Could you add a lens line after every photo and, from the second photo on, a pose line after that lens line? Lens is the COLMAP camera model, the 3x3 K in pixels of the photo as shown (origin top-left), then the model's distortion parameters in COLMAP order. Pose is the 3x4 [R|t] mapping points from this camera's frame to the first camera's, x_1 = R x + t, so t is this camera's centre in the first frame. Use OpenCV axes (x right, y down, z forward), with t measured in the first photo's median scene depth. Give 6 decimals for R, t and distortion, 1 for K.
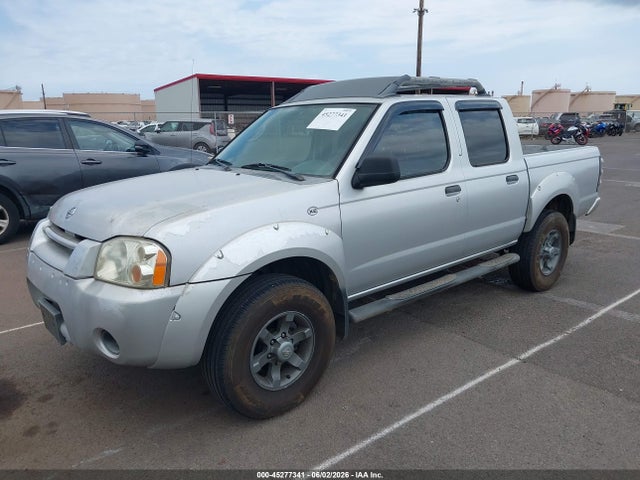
lens RADIAL K [[493.4, 0, 320.0], [0, 493.4, 240.0], [0, 0, 1]] dist [0.034606, -0.126154]
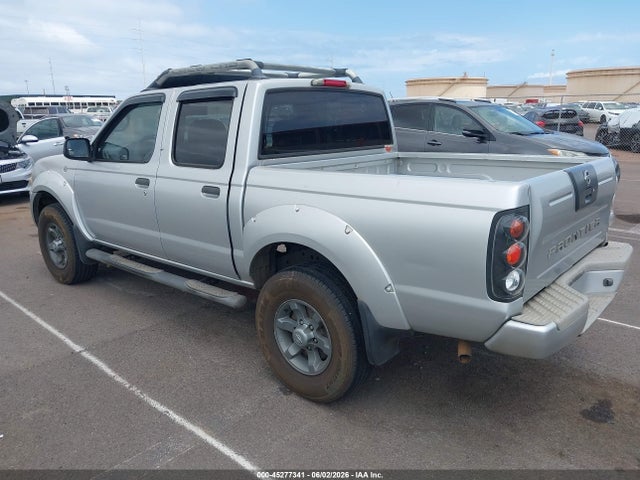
lens RADIAL K [[493.4, 0, 320.0], [0, 493.4, 240.0], [0, 0, 1]] dist [0.034606, -0.126154]
pose [[0.183960, 0.260126, -0.947889, 1.199838], [-0.224126, 0.950044, 0.217221, -0.263154], [0.957040, 0.172486, 0.233071, 1.029163]]
